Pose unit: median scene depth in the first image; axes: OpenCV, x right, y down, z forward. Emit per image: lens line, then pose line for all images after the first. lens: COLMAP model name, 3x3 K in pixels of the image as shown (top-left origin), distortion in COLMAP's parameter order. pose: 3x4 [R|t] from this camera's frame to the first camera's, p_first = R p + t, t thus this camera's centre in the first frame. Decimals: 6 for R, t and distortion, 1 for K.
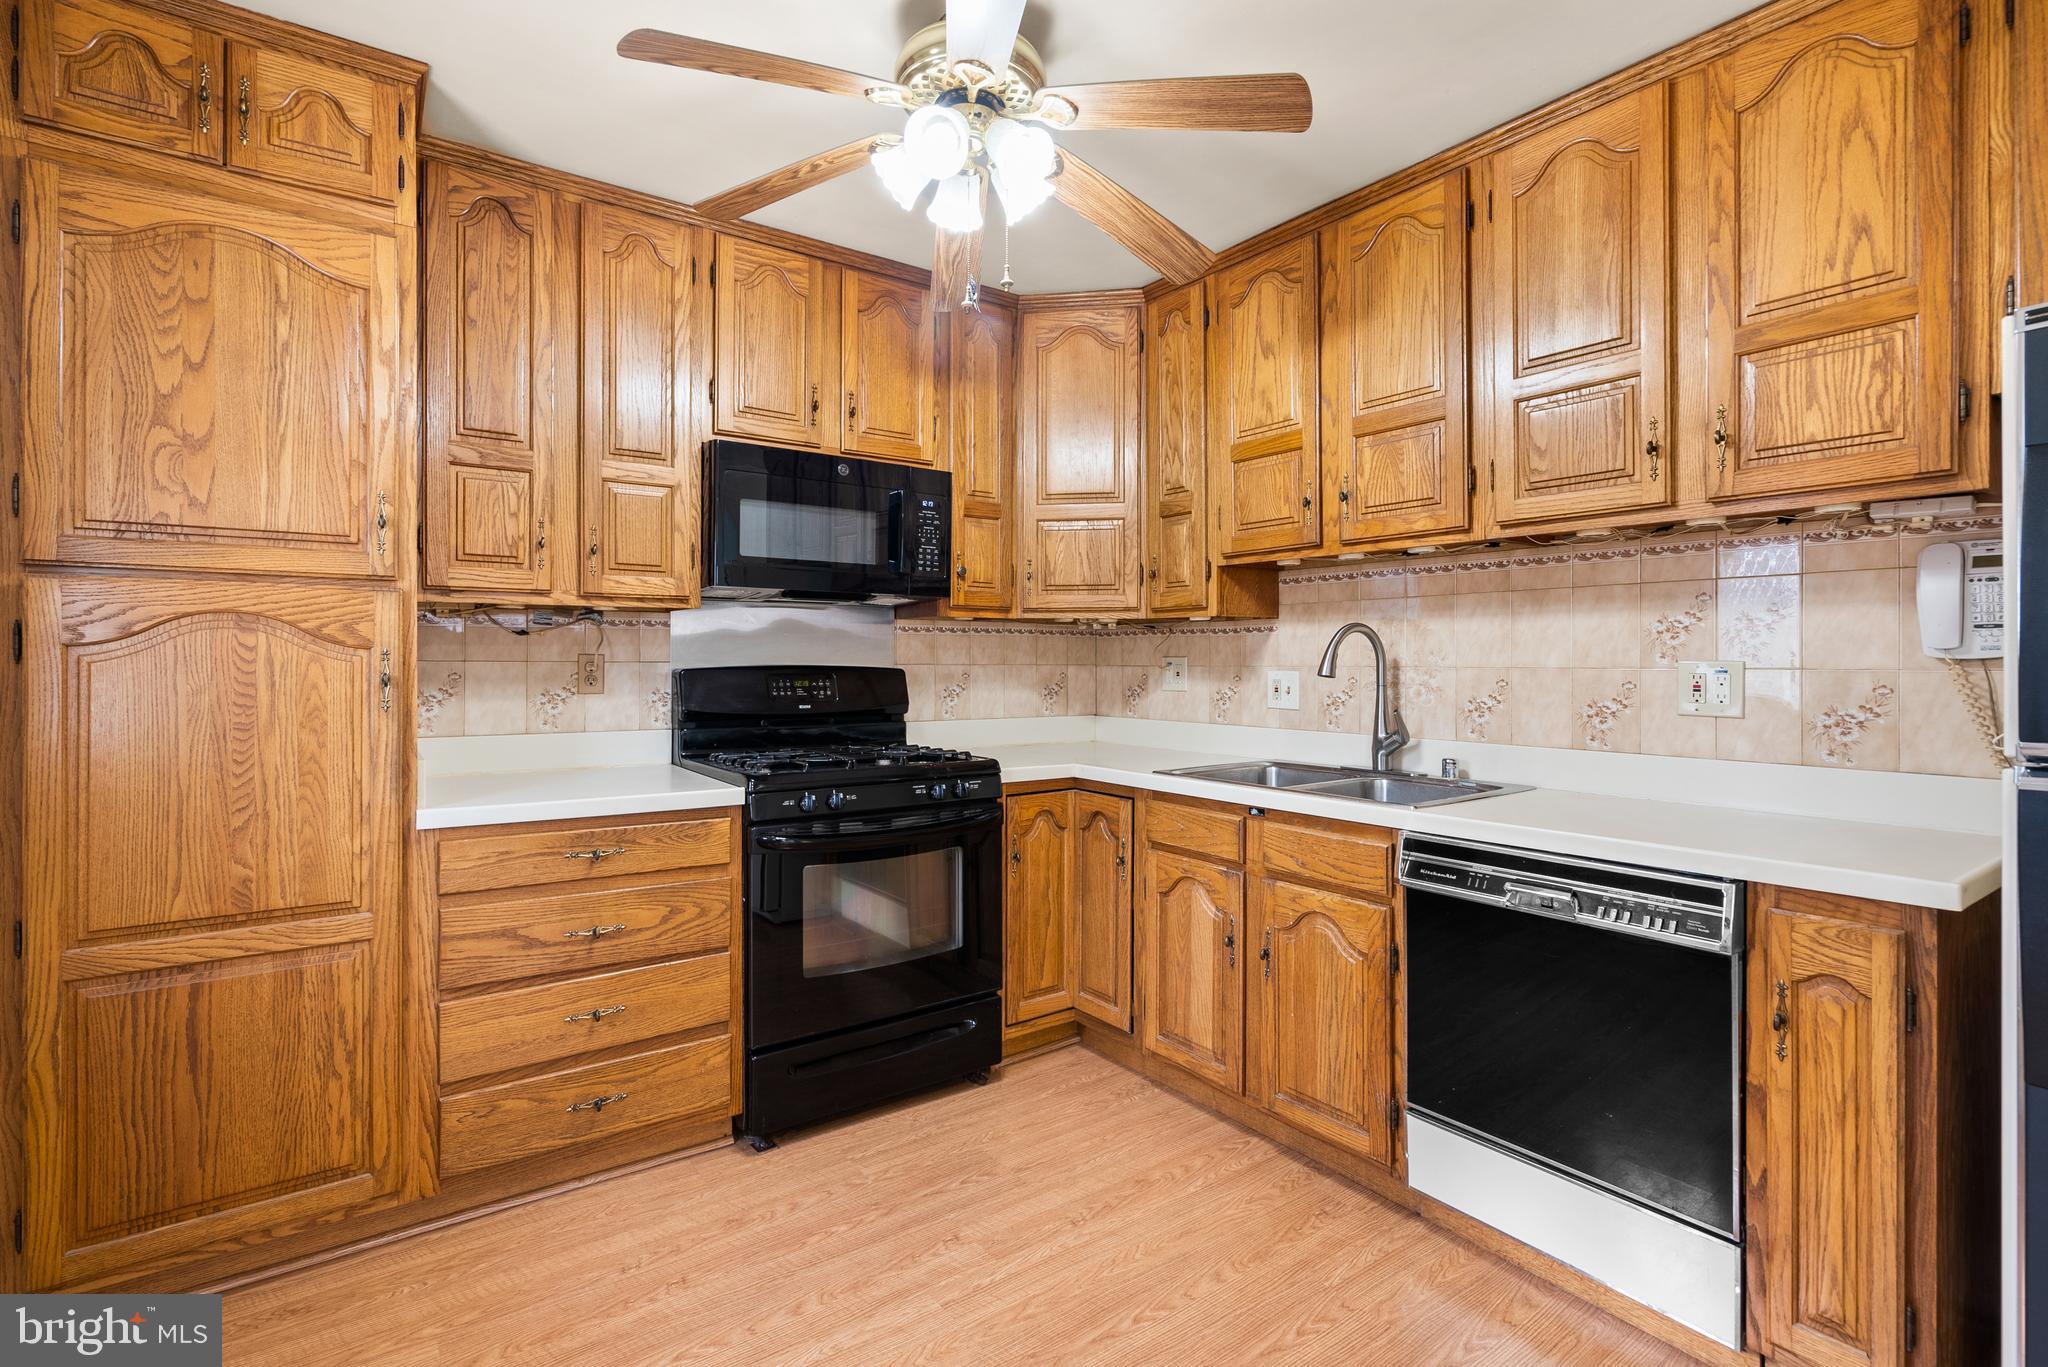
lens RADIAL K [[940.9, 0, 1002.3], [0, 940.9, 660.6], [0, 0, 1]] dist [-0.008254, 0.003148]
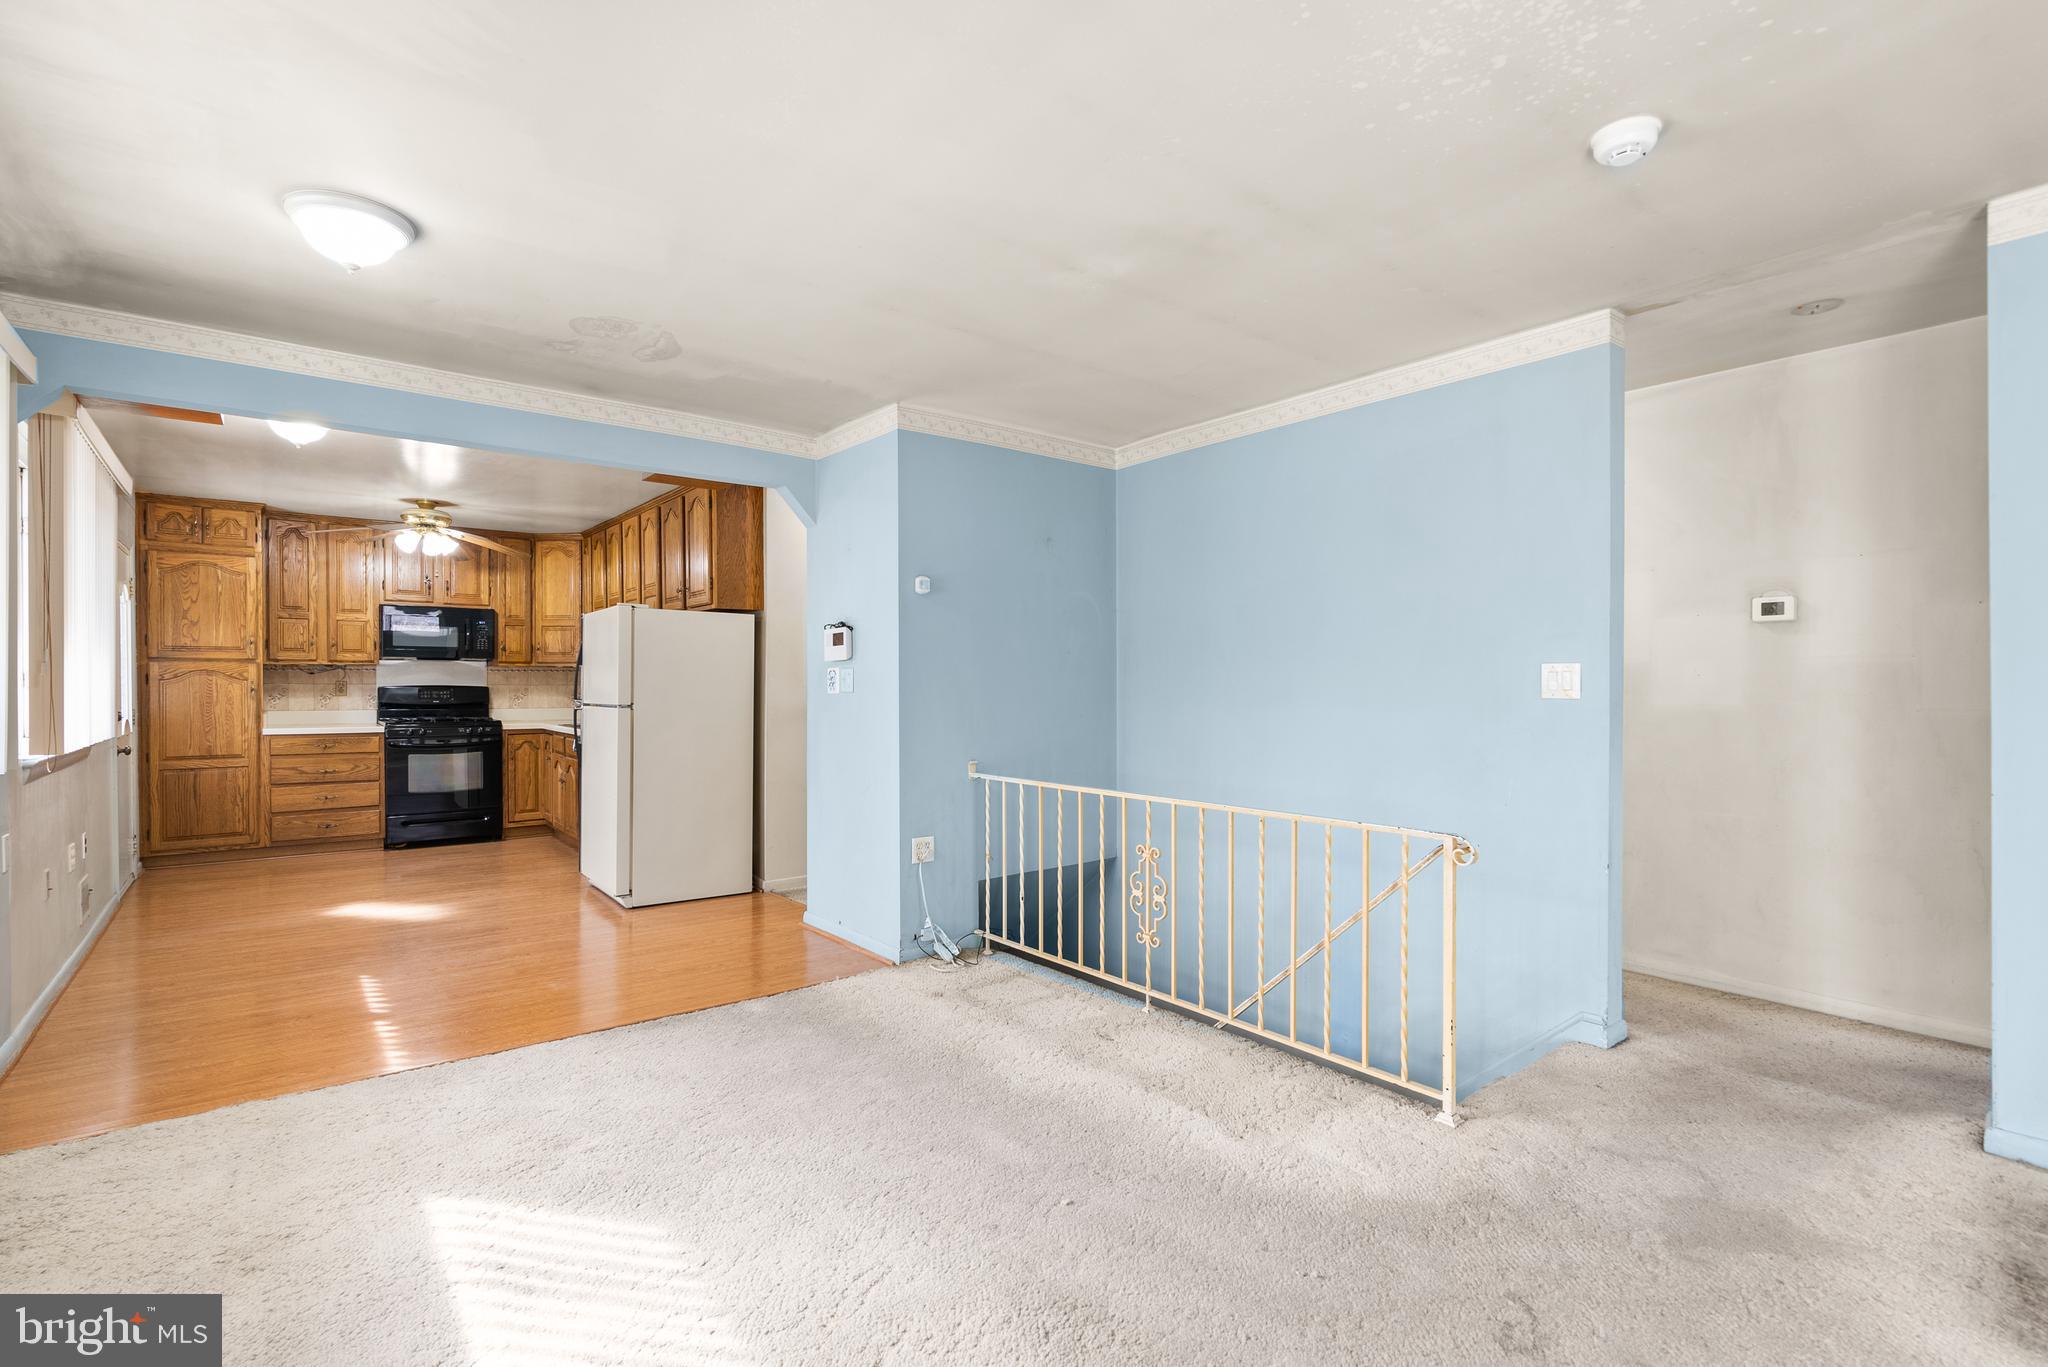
lens RADIAL K [[940.9, 0, 1027.5], [0, 940.9, 687.9], [0, 0, 1]] dist [-0.008254, 0.003148]
pose [[0.998092, -0.001554, 0.061731, 1.674191], [0.001163, 0.999979, 0.006380, -0.003042], [-0.061739, -0.006296, 0.998072, -2.214622]]
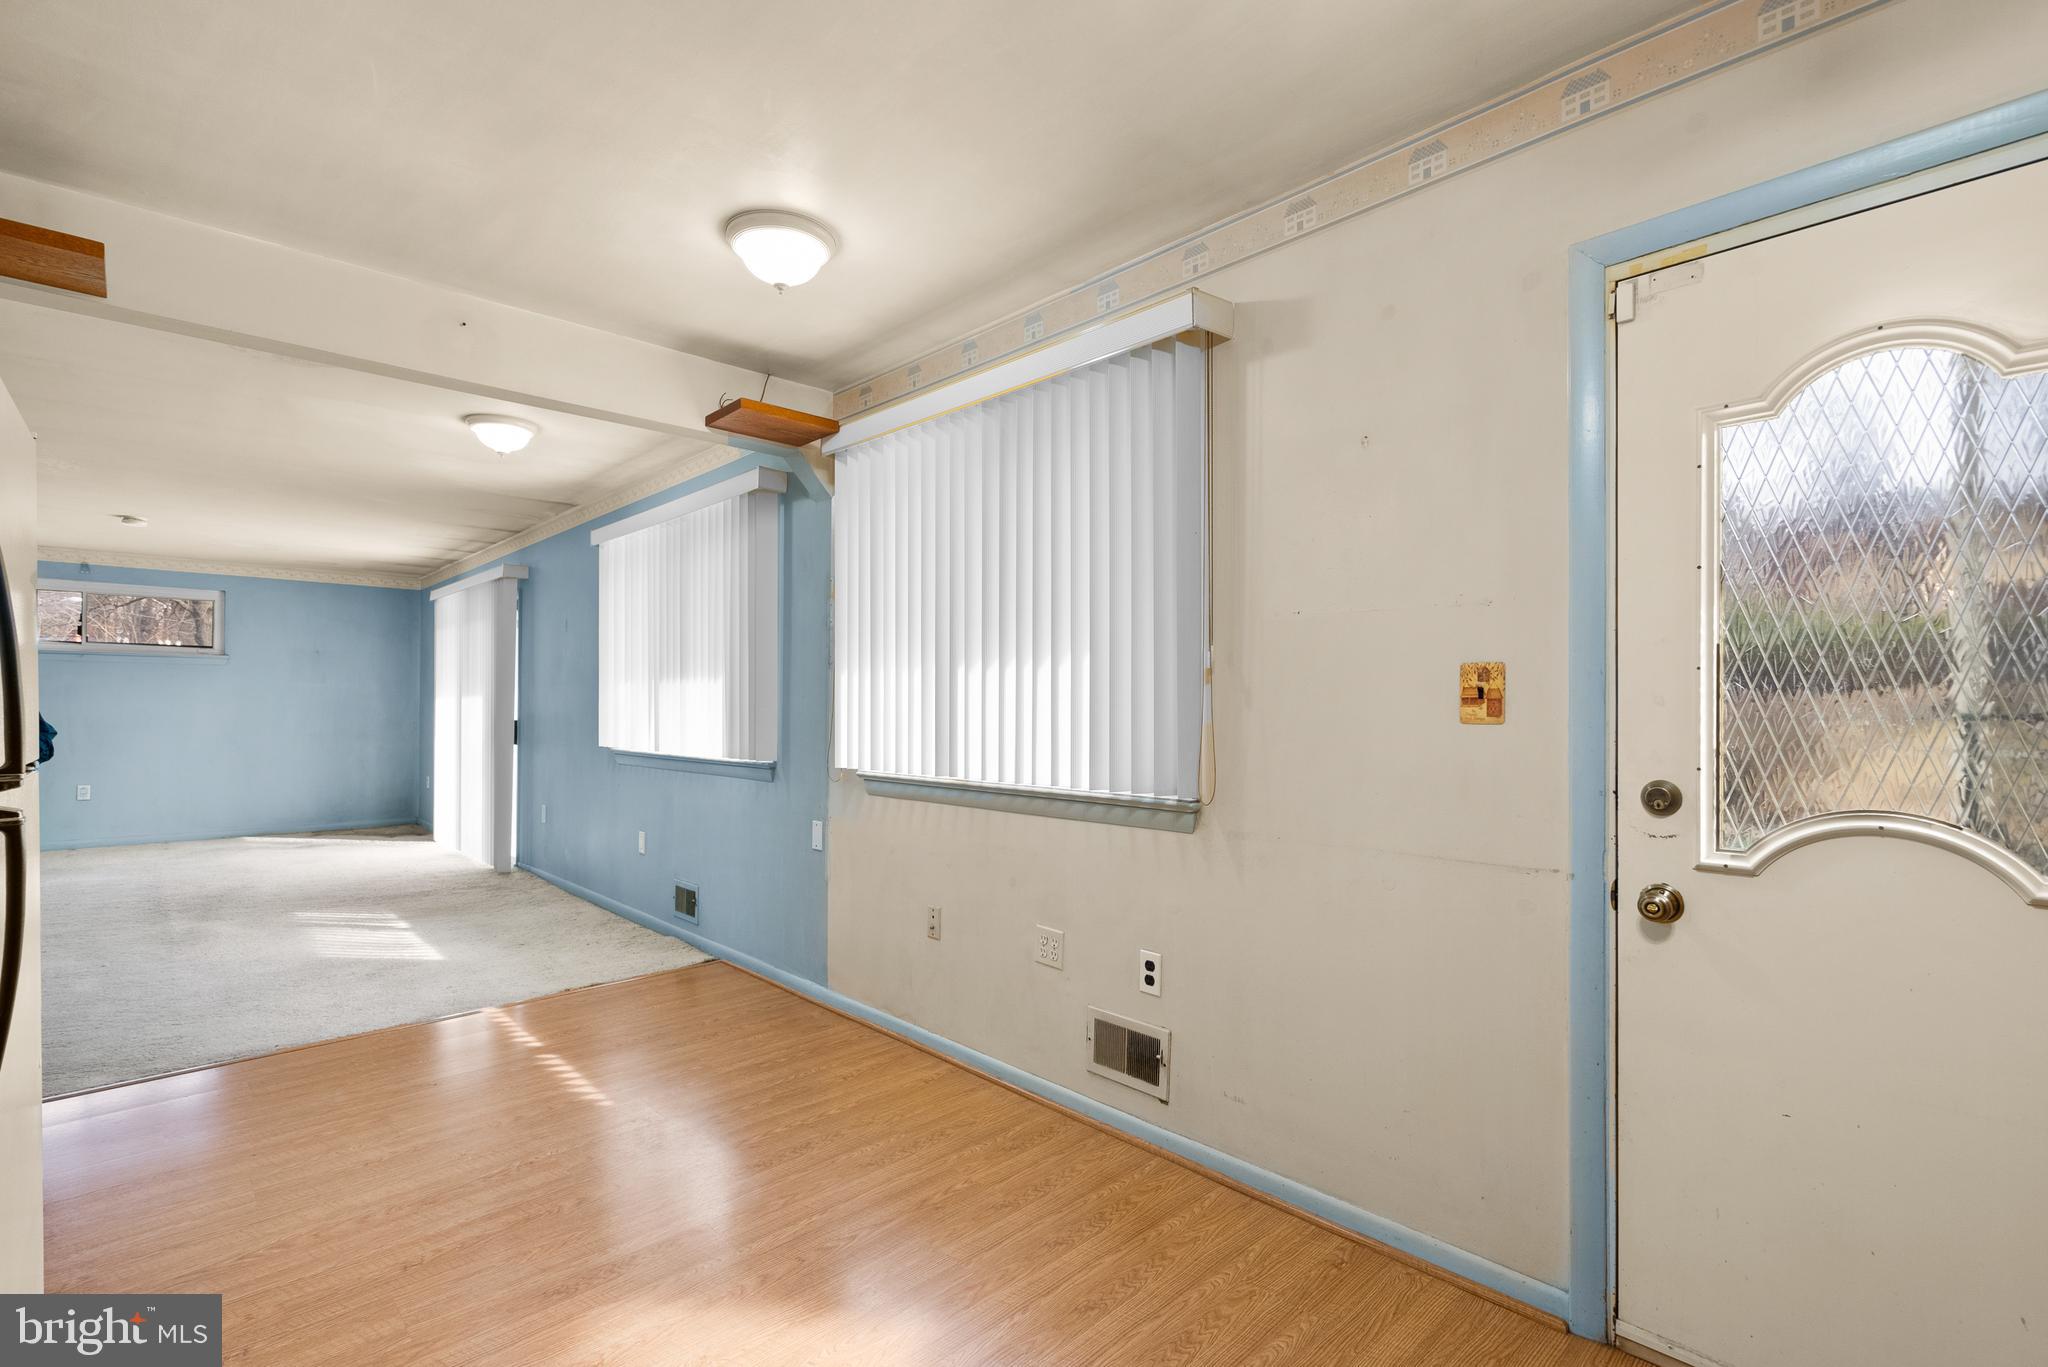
lens RADIAL K [[940.9, 0, 1028.8], [0, 940.9, 696.8], [0, 0, 1]] dist [-0.008254, 0.003148]
pose [[-0.990654, 0.002405, -0.136379, 0.098159], [0.003505, 0.999963, -0.007824, 0.003386], [0.136355, -0.008229, -0.990626, 1.055605]]
